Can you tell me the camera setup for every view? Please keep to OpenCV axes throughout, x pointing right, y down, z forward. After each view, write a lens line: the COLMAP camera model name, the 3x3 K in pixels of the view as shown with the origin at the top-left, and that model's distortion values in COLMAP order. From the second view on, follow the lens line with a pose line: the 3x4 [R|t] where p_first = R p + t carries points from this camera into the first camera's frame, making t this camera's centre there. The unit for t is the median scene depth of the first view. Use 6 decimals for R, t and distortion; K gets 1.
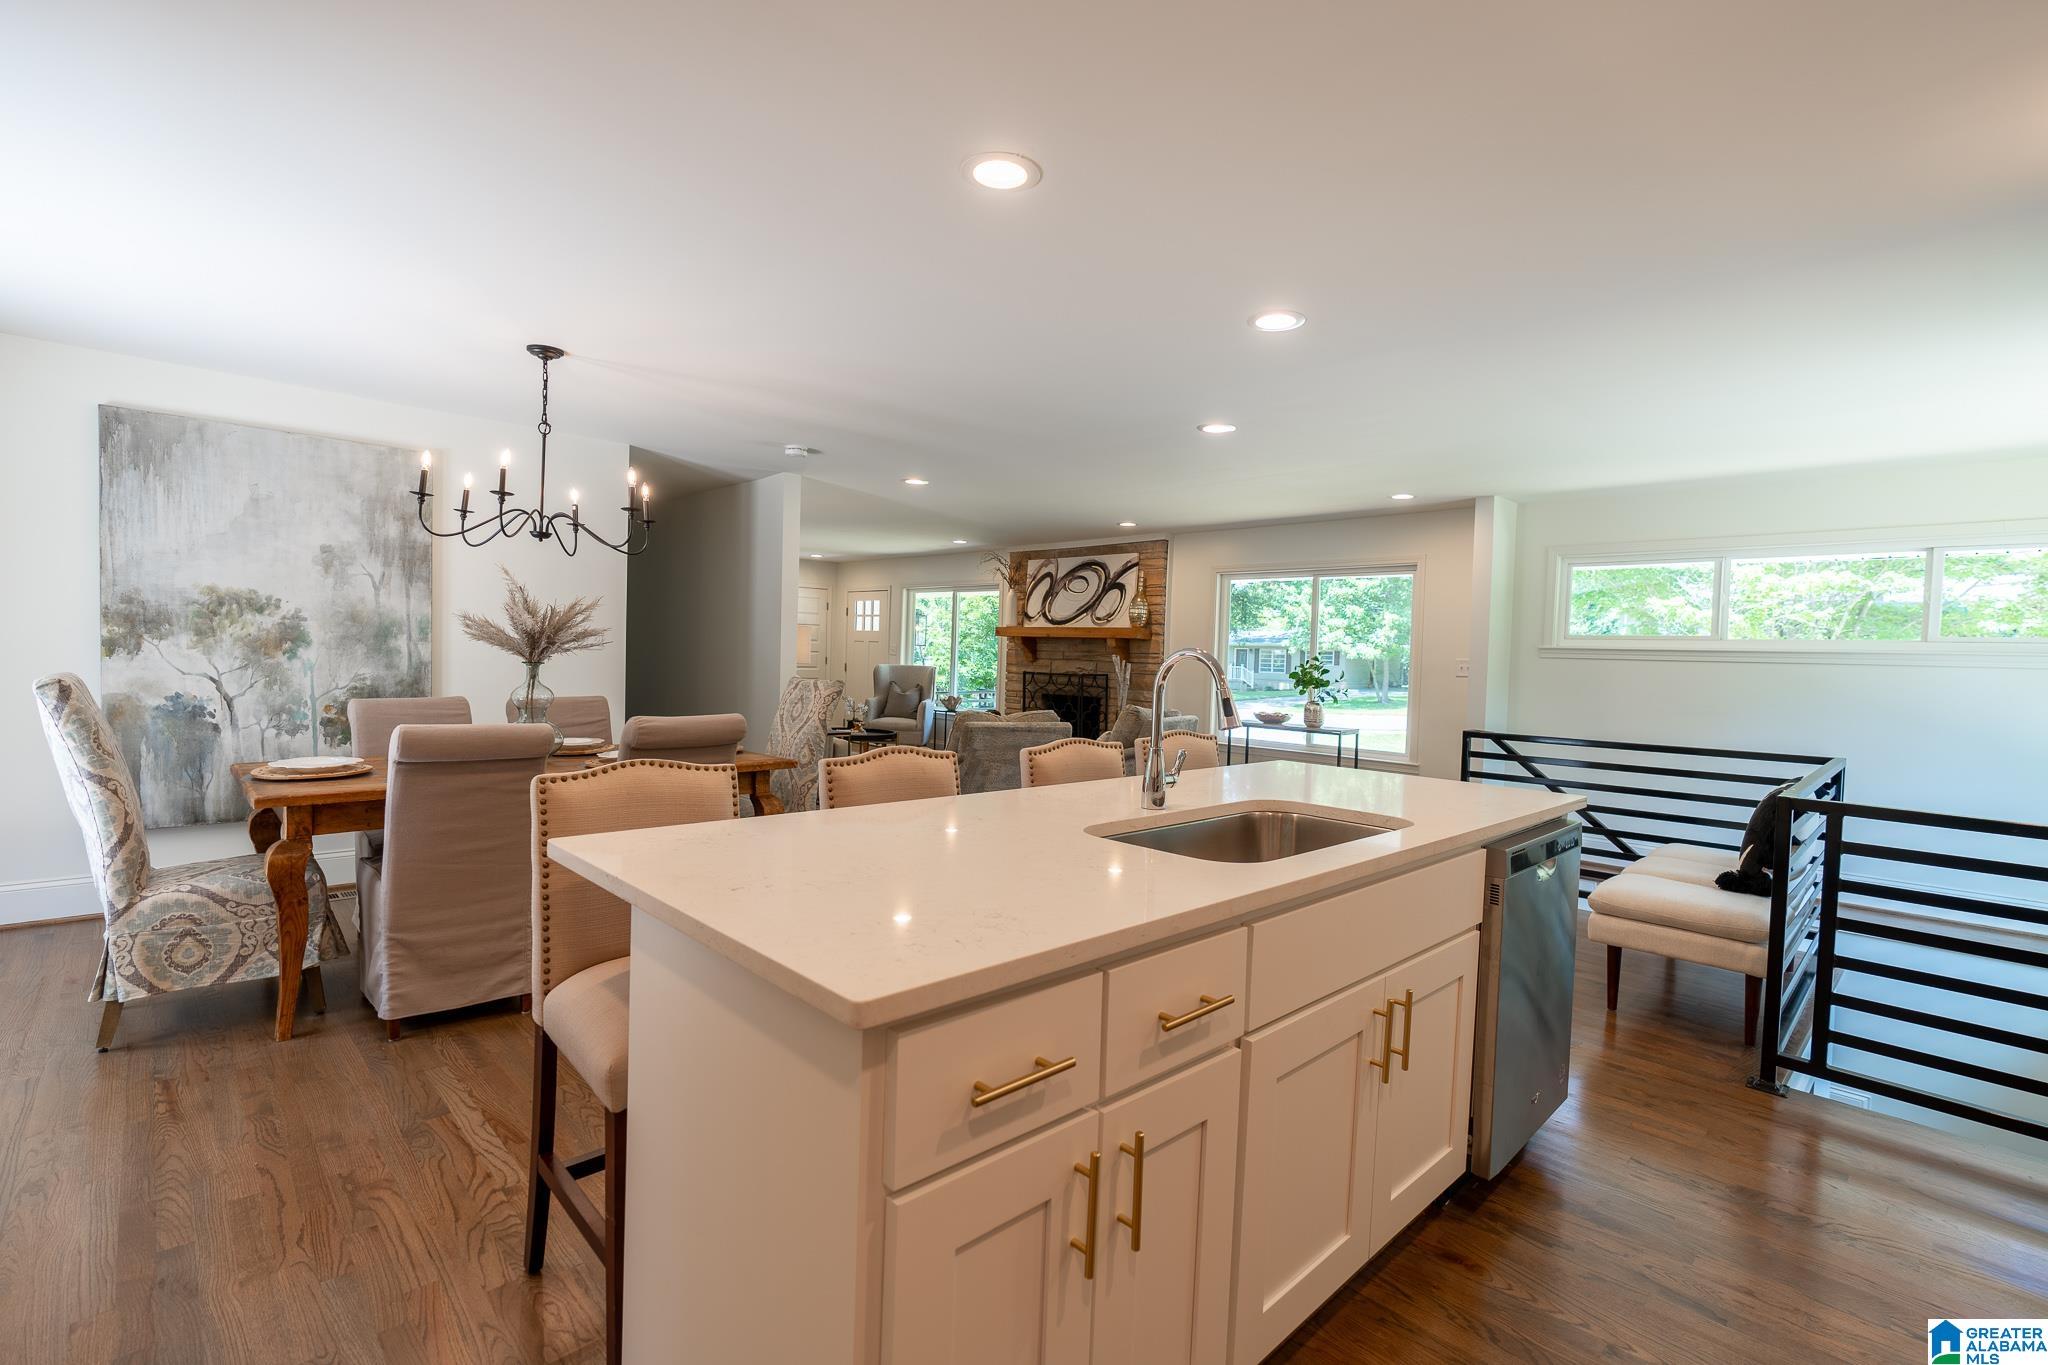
lens RADIAL K [[921.5, 0, 1007.0], [0, 921.5, 681.7], [0, 0, 1]] dist [-0.022964, 0.008740]
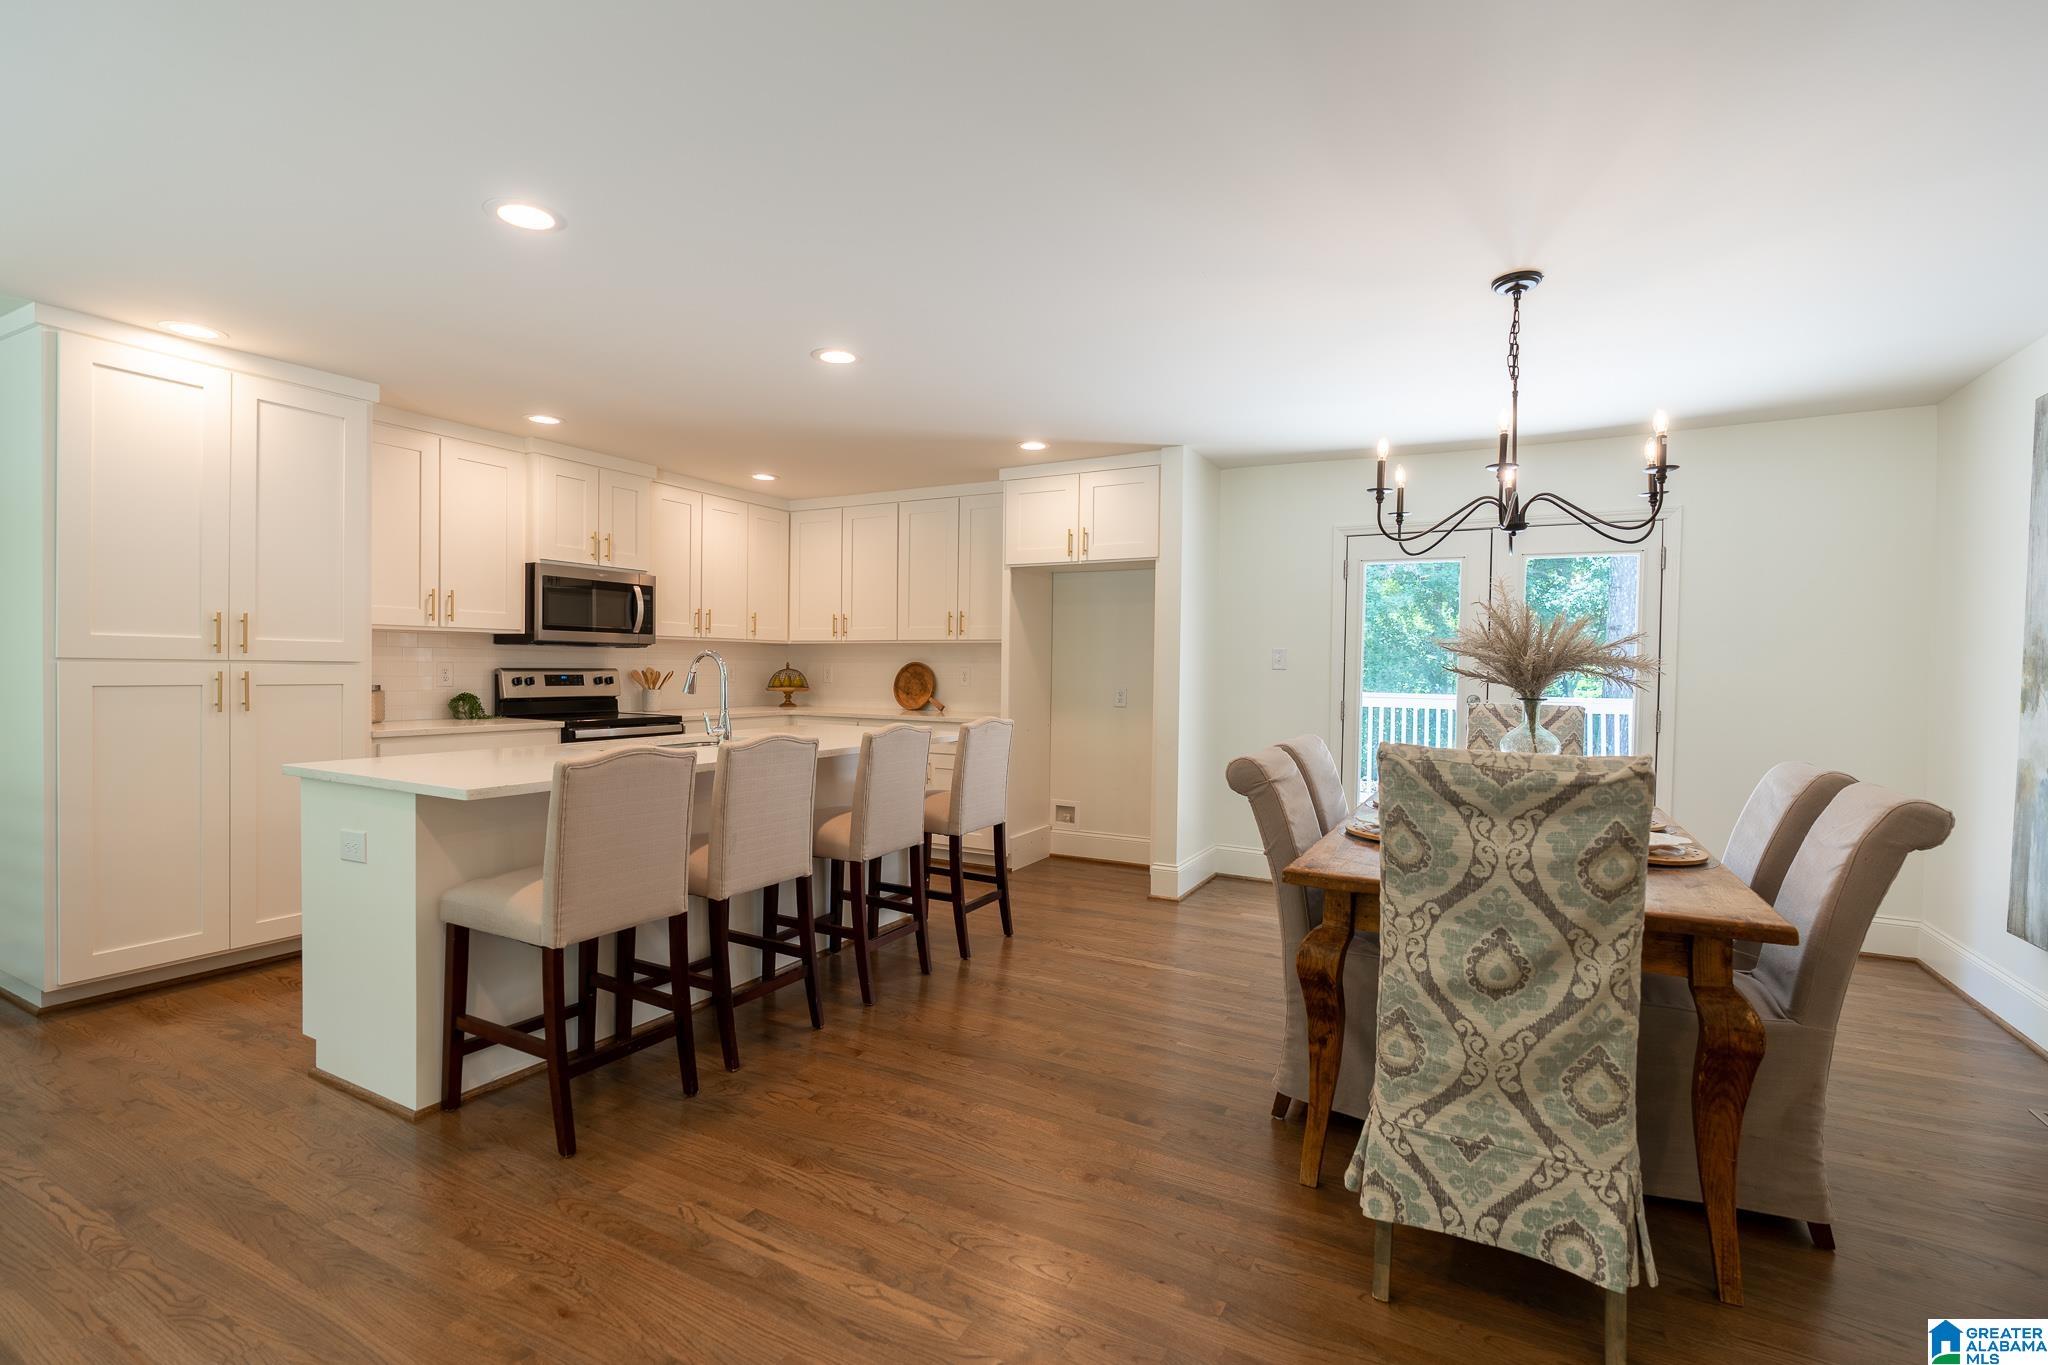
lens RADIAL K [[924.3, 0, 1014.8], [0, 924.3, 682.0], [0, 0, 1]] dist [-0.001530, 0.000782]
pose [[-0.946812, -0.039155, -0.319395, 0.087905], [-0.054998, 0.997655, 0.040731, -0.032375], [0.317052, 0.056130, -0.946746, 1.237045]]
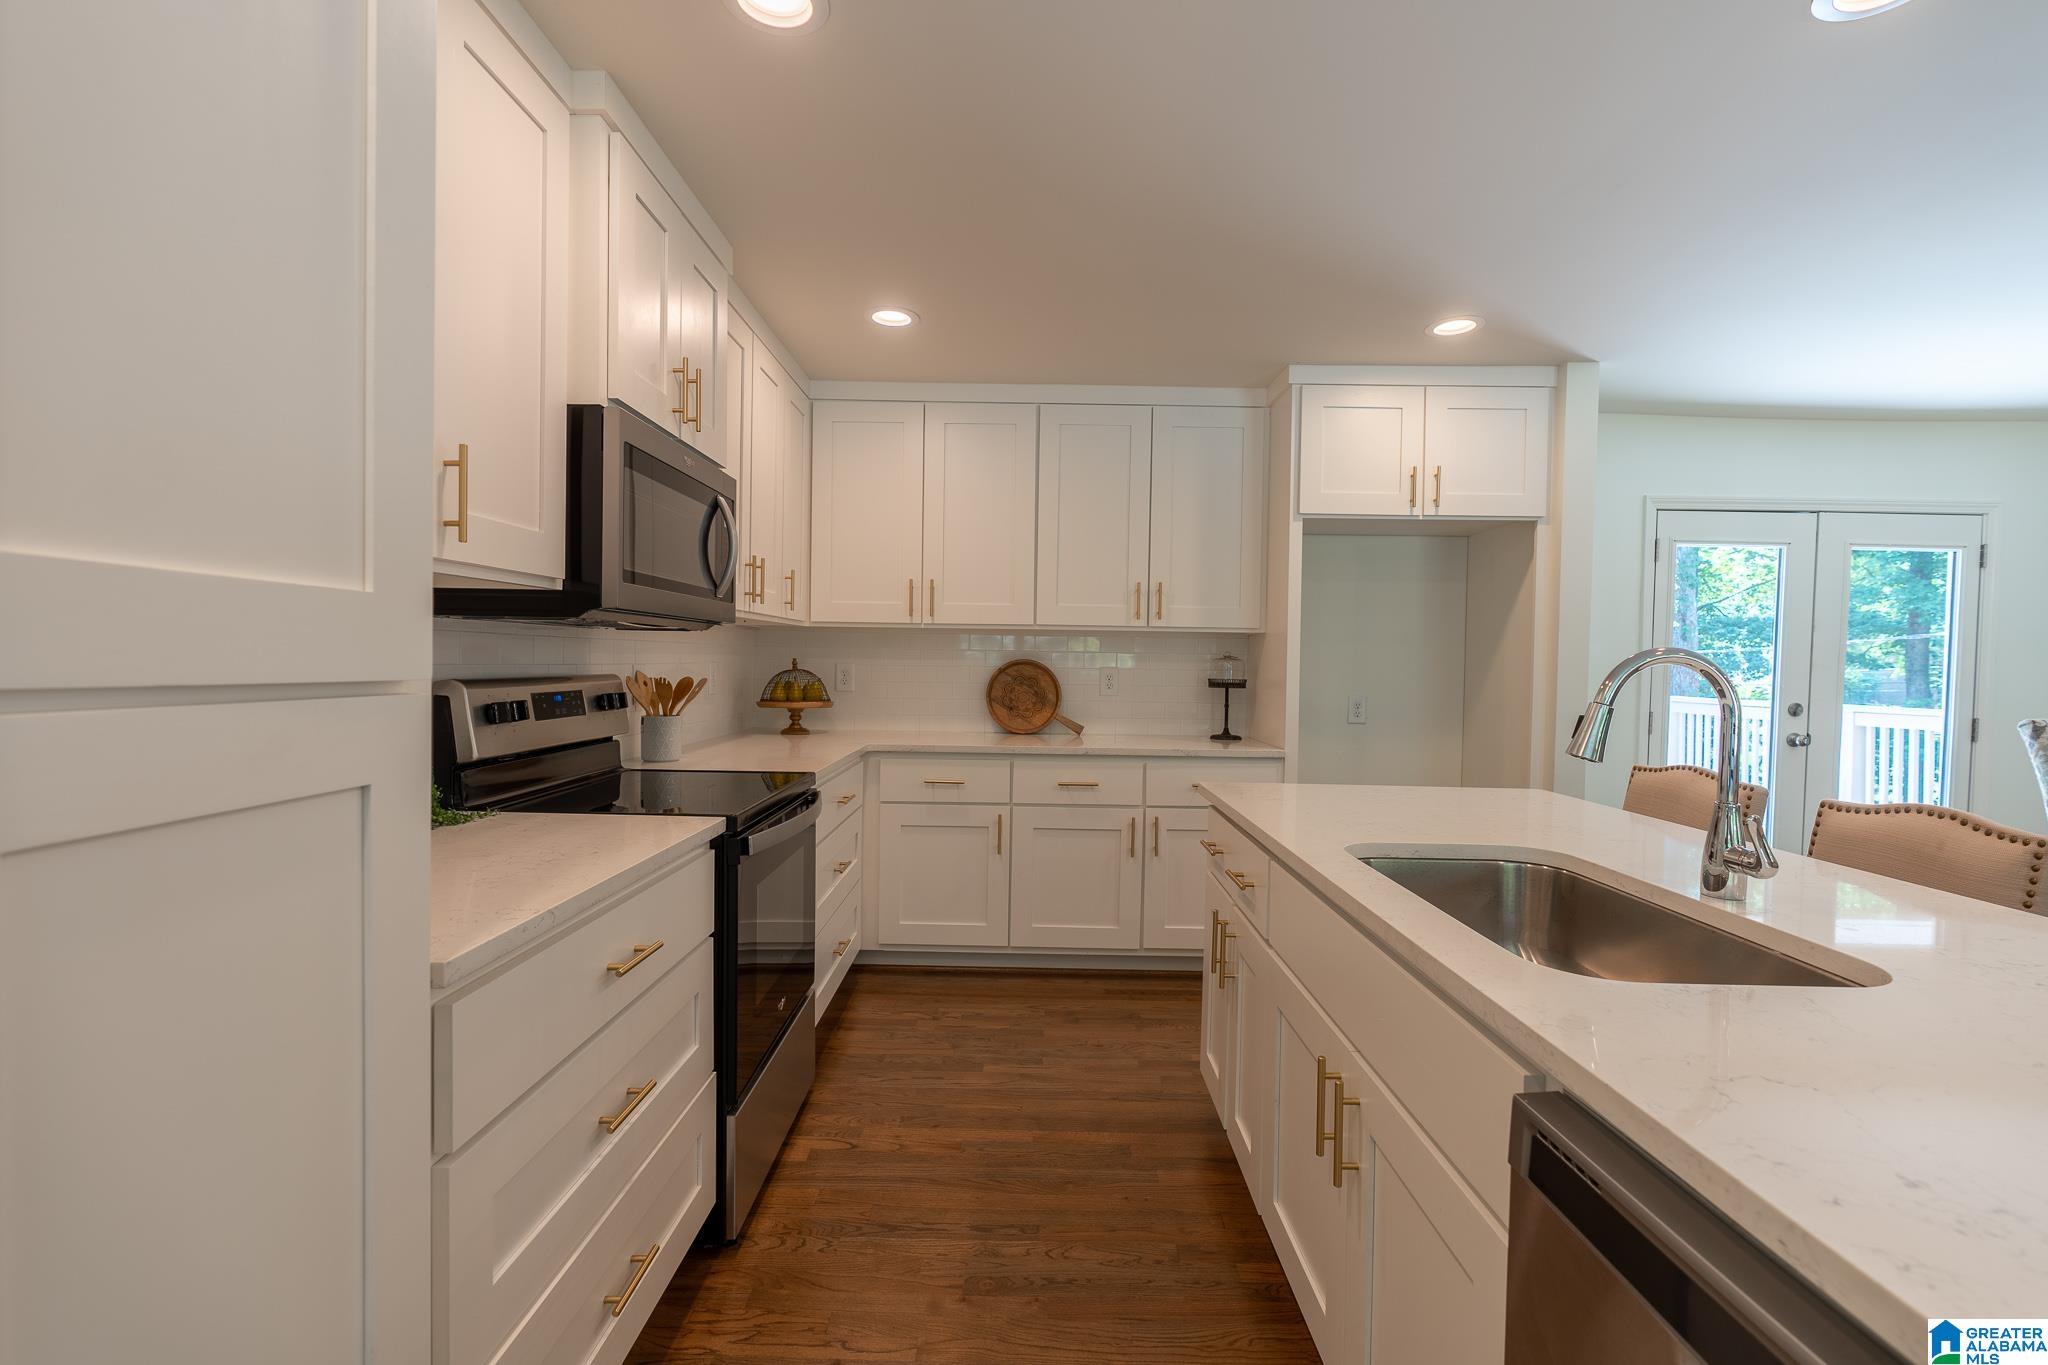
lens RADIAL K [[918.3, 0, 1019.5], [0, 918.3, 682.9], [0, 0, 1]] dist [-0.001320, 0.000155]
pose [[-0.679904, -0.026725, -0.732814, 0.440784], [-0.065380, 0.997565, 0.024280, 0.004319], [0.730381, 0.064419, -0.679996, 0.472400]]
